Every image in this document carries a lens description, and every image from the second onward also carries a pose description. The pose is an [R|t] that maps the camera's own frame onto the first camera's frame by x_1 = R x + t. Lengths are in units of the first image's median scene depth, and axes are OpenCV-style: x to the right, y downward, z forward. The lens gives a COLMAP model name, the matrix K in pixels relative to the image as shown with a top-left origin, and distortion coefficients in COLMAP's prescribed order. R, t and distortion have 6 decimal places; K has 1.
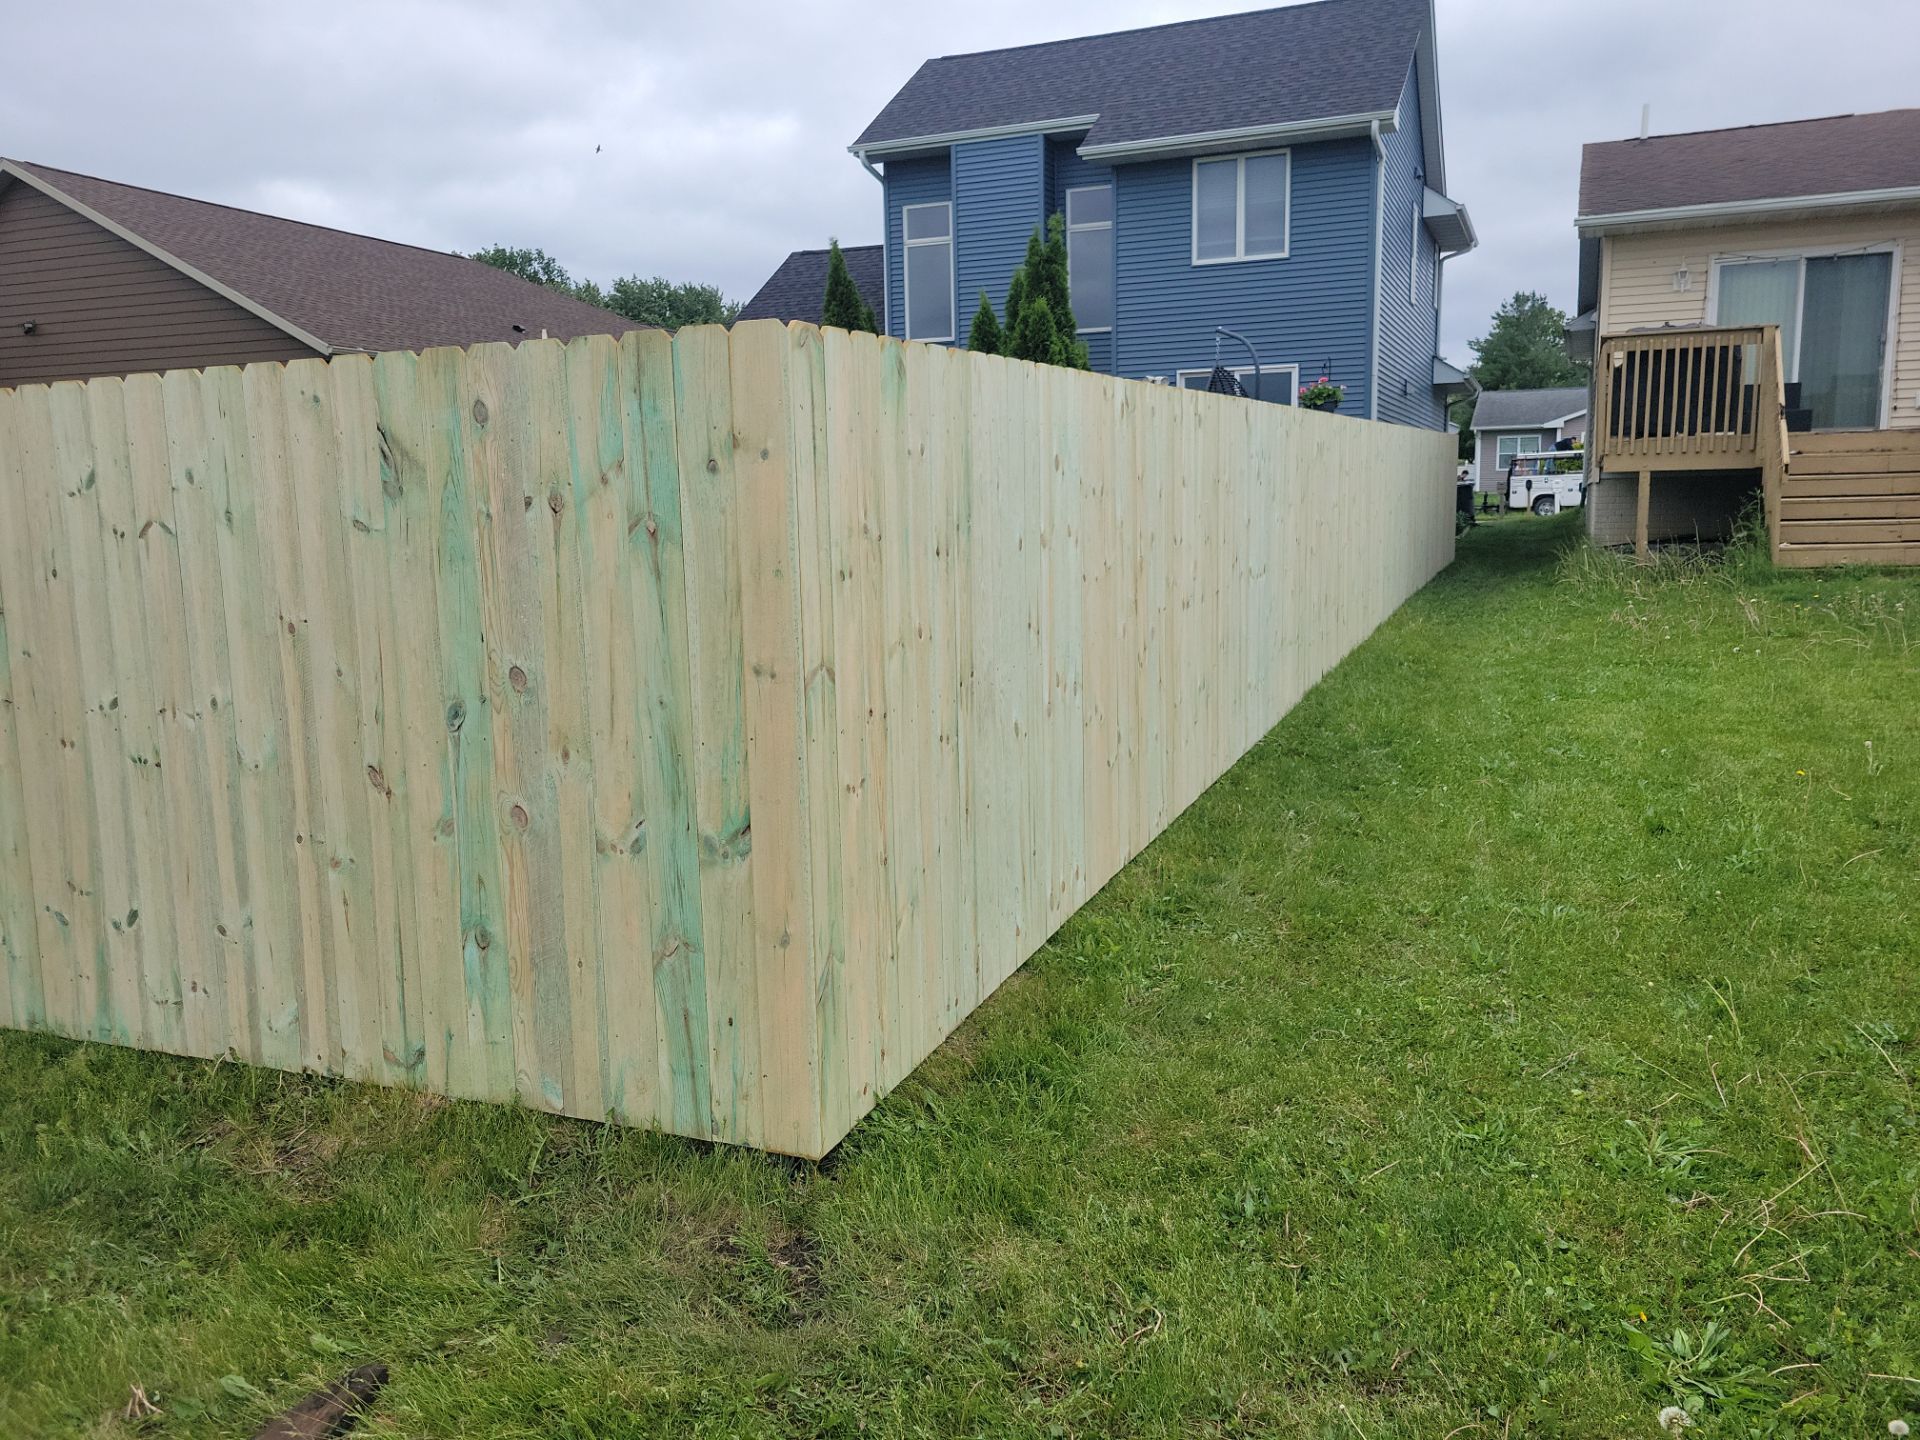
lens RADIAL K [[1438.8, 0, 968.2], [0, 1438.8, 708.1], [0, 0, 1]] dist [0.060619, -0.041578]
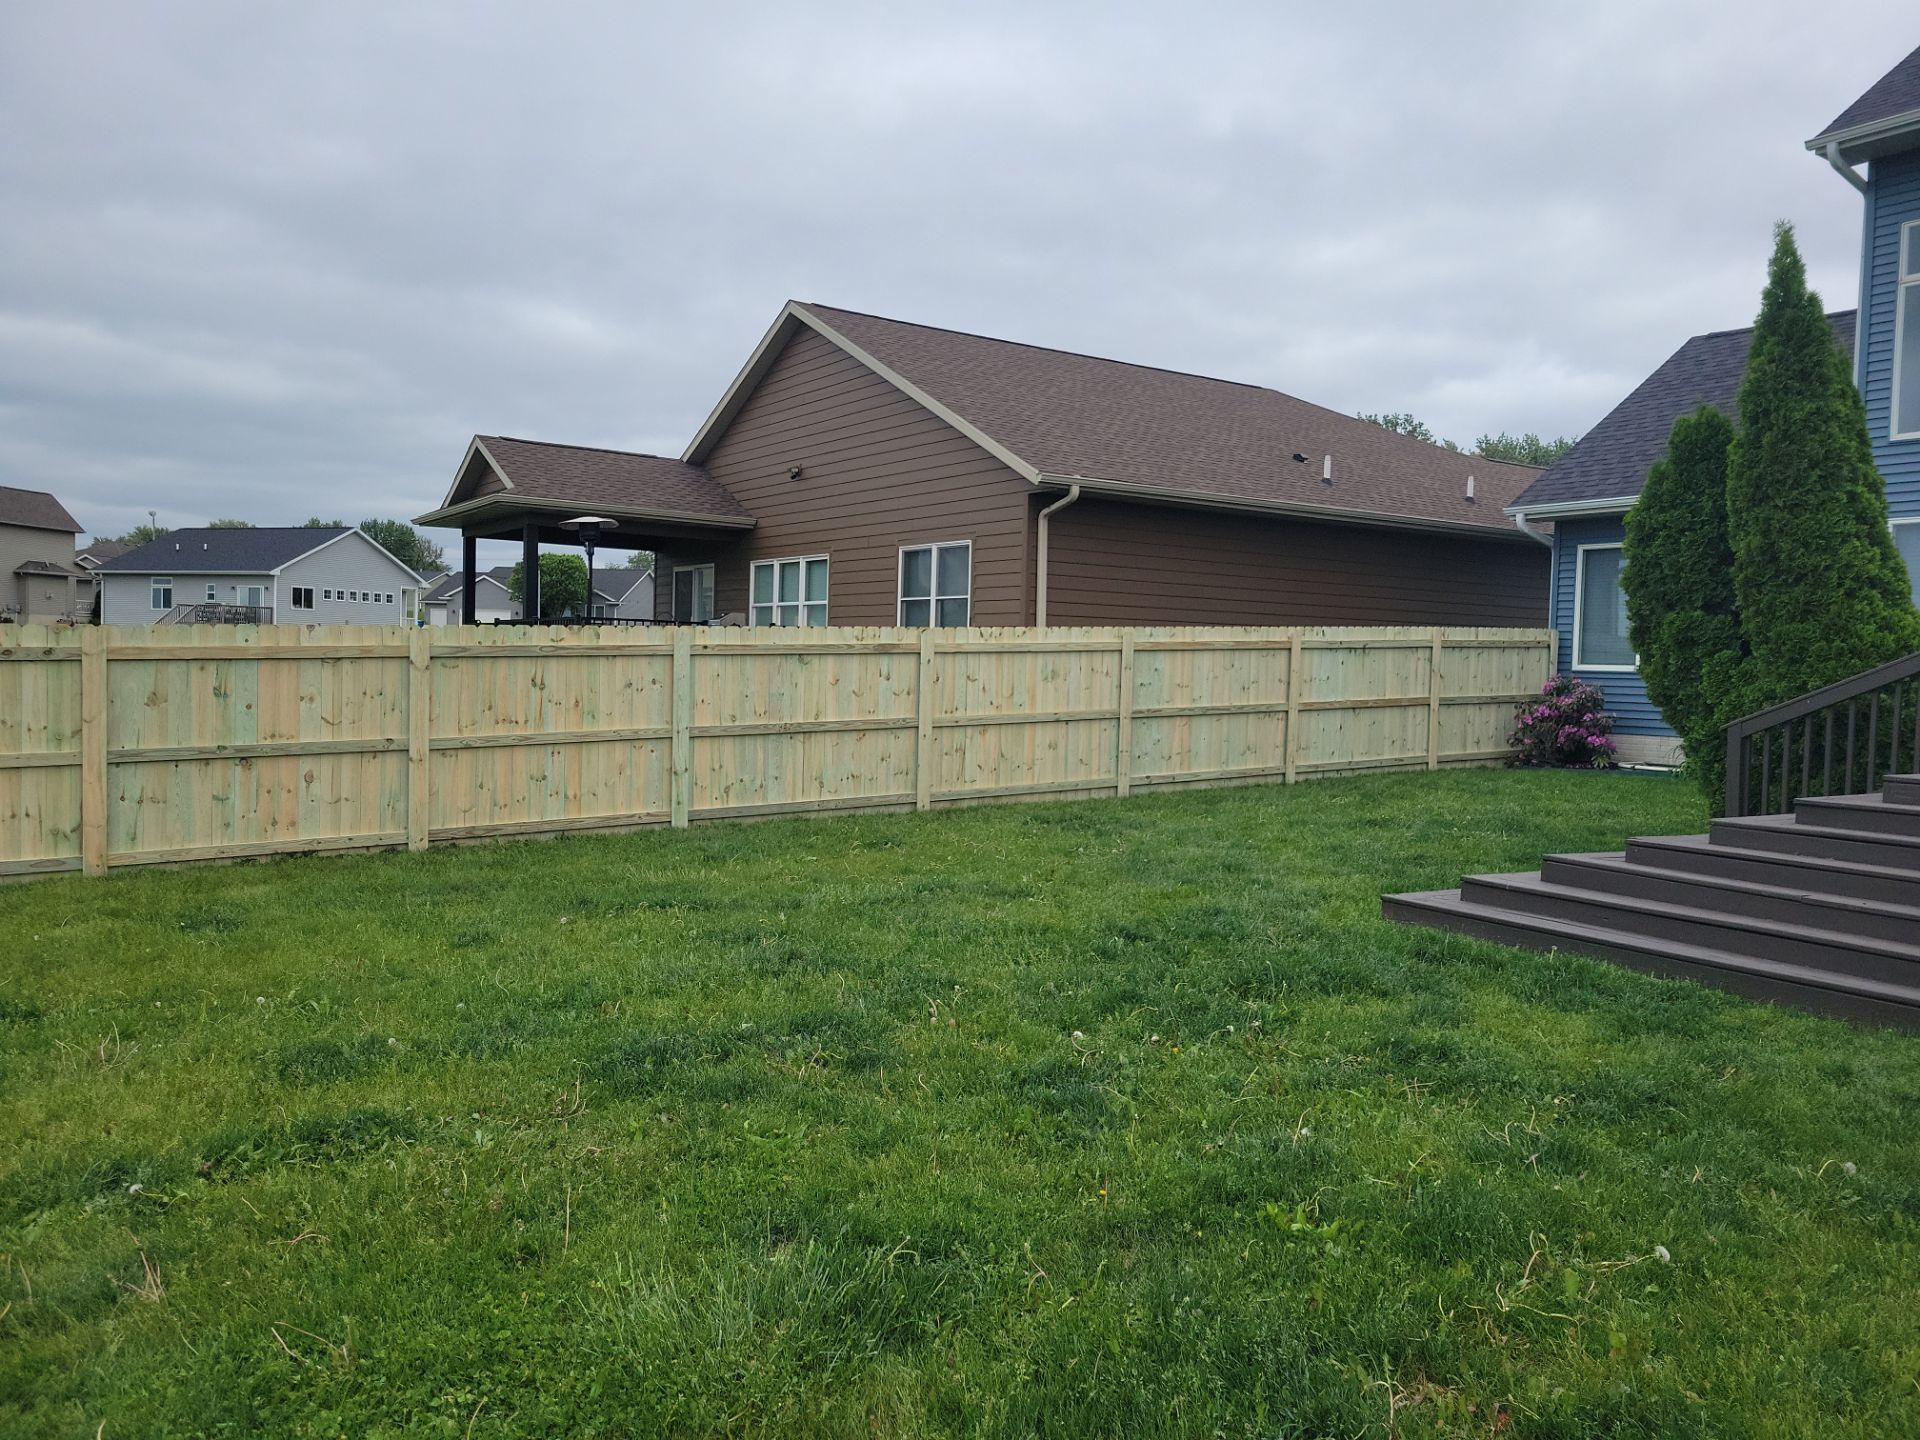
lens RADIAL K [[1431.2, 0, 967.5], [0, 1431.2, 720.6], [0, 0, 1]] dist [0.050592, -0.030091]
pose [[0.841109, 0.060713, -0.537447, -0.226549], [-0.114446, 0.991158, -0.067141, -0.333357], [0.528618, 0.117981, 0.840621, 1.987979]]
